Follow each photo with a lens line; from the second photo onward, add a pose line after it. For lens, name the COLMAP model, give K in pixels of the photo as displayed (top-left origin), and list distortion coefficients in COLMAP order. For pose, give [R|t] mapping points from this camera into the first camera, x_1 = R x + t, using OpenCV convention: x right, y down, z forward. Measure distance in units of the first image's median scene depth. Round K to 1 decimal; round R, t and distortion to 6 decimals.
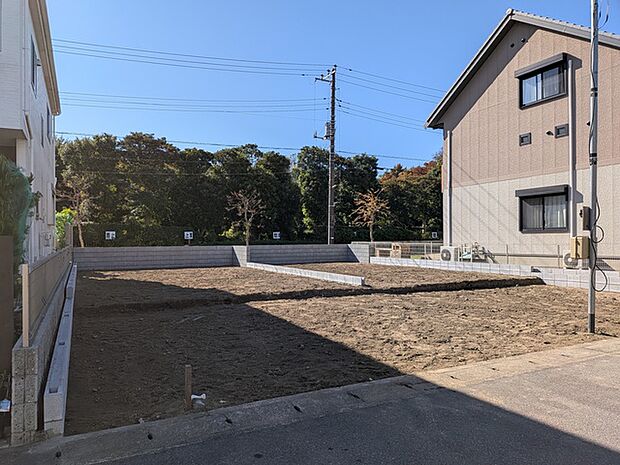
lens RADIAL K [[443.8, 0, 297.3], [0, 443.8, 241.8], [0, 0, 1]] dist [0.055333, -0.081905]
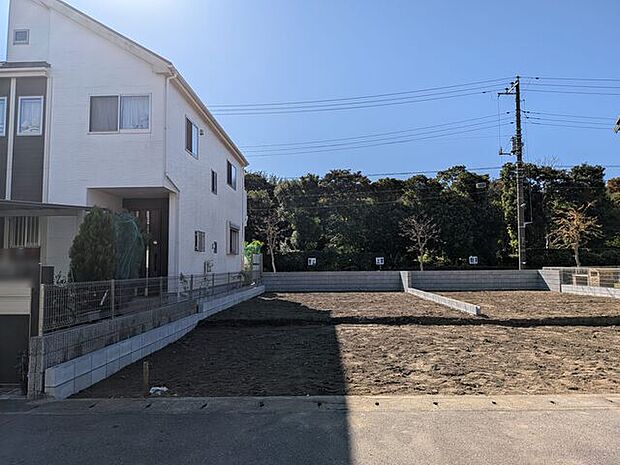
lens RADIAL K [[441.6, 0, 310.6], [0, 441.6, 228.5], [0, 0, 1]] dist [0.086808, -0.130124]
pose [[0.882448, -0.044759, -0.468276, 0.164566], [0.004435, 0.996211, -0.086862, -0.001025], [0.470389, 0.074574, 0.879302, 0.003152]]
